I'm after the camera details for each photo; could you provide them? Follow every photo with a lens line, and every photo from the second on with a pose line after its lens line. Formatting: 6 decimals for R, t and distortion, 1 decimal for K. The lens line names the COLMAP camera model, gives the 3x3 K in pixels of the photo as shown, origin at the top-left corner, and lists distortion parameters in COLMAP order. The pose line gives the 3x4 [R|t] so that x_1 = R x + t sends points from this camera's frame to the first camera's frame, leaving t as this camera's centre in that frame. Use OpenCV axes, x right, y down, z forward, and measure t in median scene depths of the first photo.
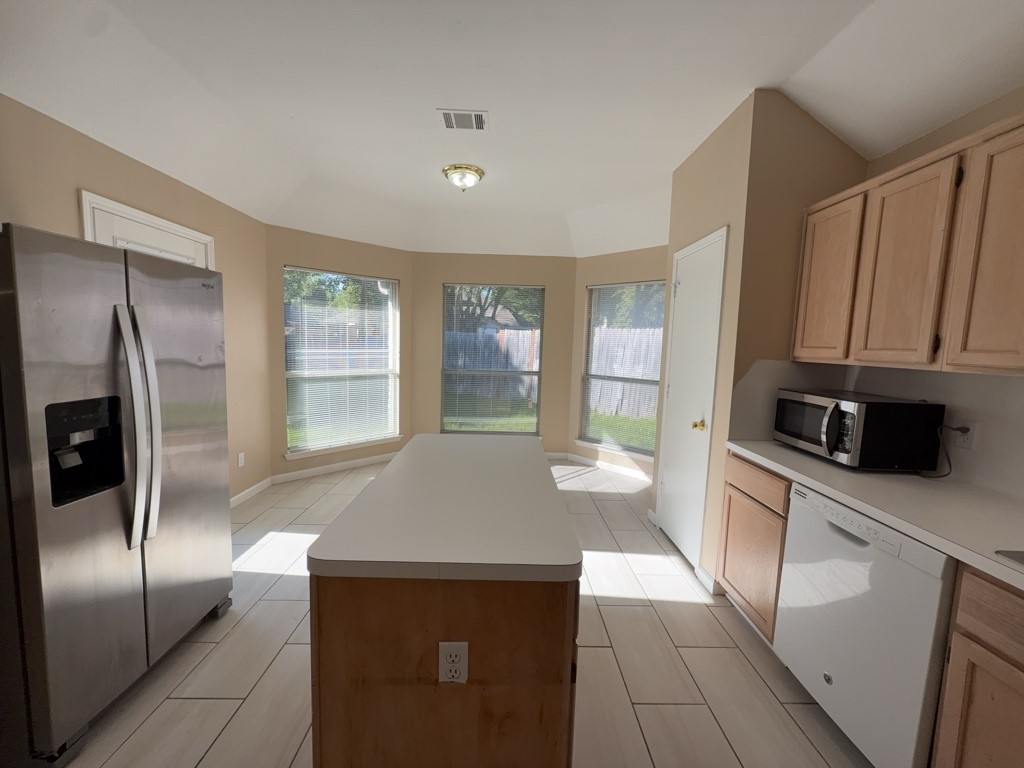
lens RADIAL K [[407.7, 0, 511.8], [0, 407.7, 382.8], [0, 0, 1]] dist [-0.001321, -0.000059]
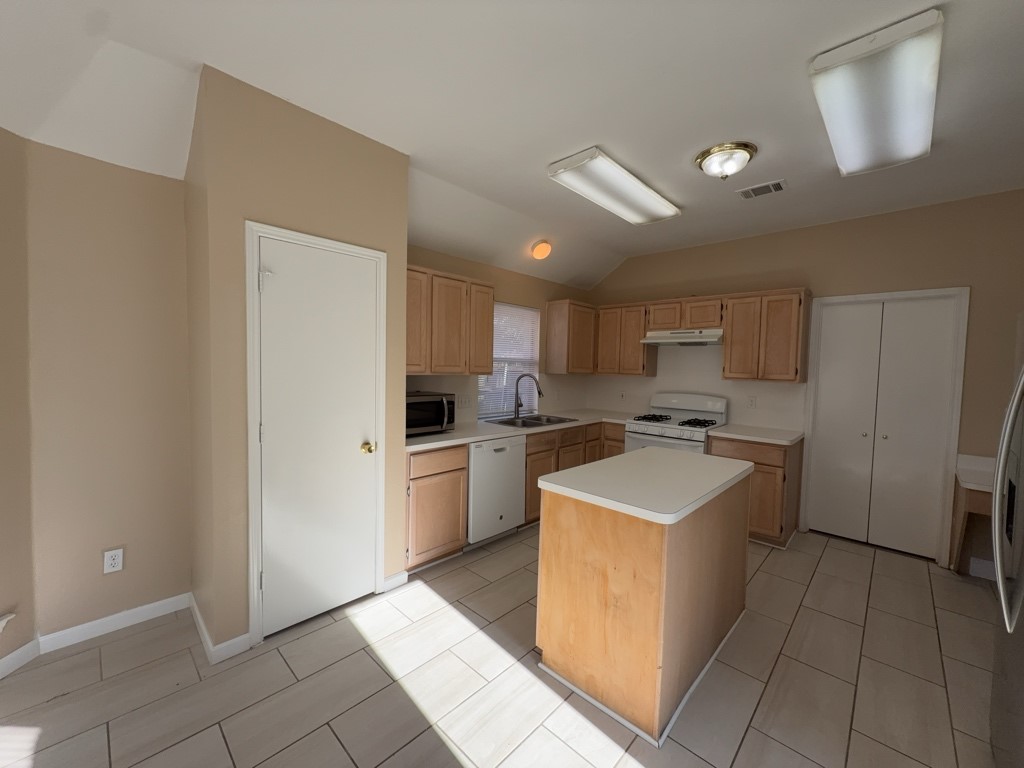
lens RADIAL K [[407.7, 0, 511.8], [0, 407.7, 382.8], [0, 0, 1]] dist [-0.001321, -0.000059]
pose [[-0.710330, -0.081046, 0.699187, -0.482302], [0.020051, 0.990616, 0.135197, -0.188425], [-0.703583, 0.110054, -0.702039, 1.564011]]
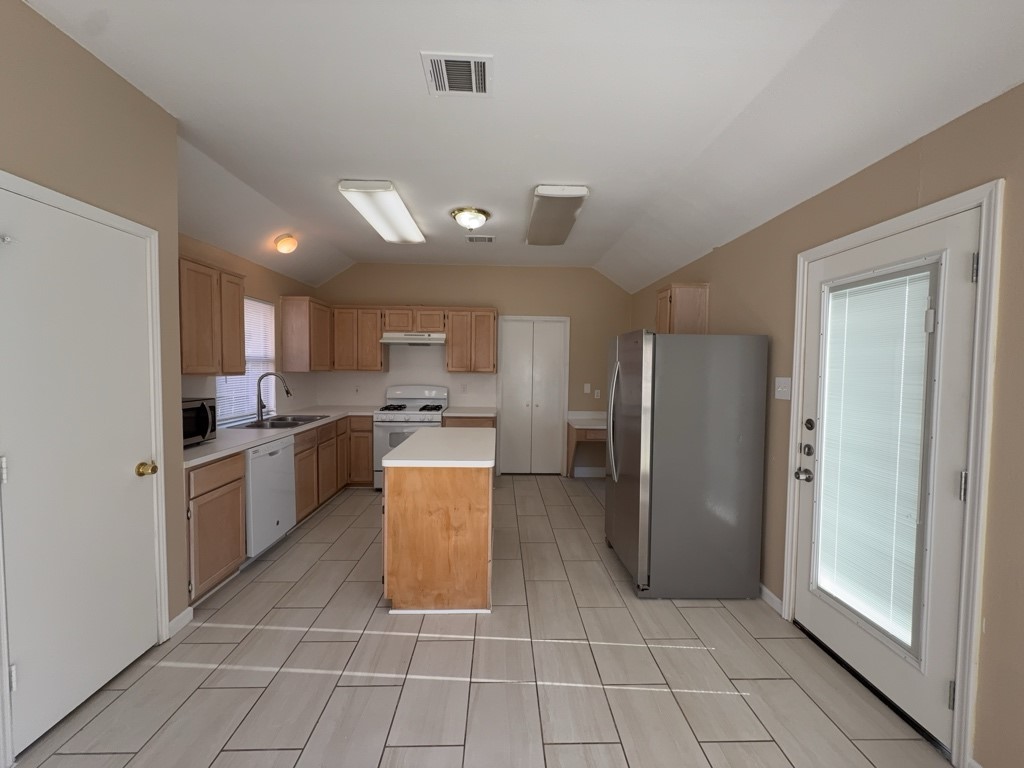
lens RADIAL K [[407.7, 0, 511.8], [0, 407.7, 382.8], [0, 0, 1]] dist [-0.001321, -0.000059]
pose [[-0.998906, -0.044344, -0.014826, -0.241716], [-0.045958, 0.989546, 0.136697, -0.217904], [0.008609, 0.137229, -0.990502, 1.937936]]
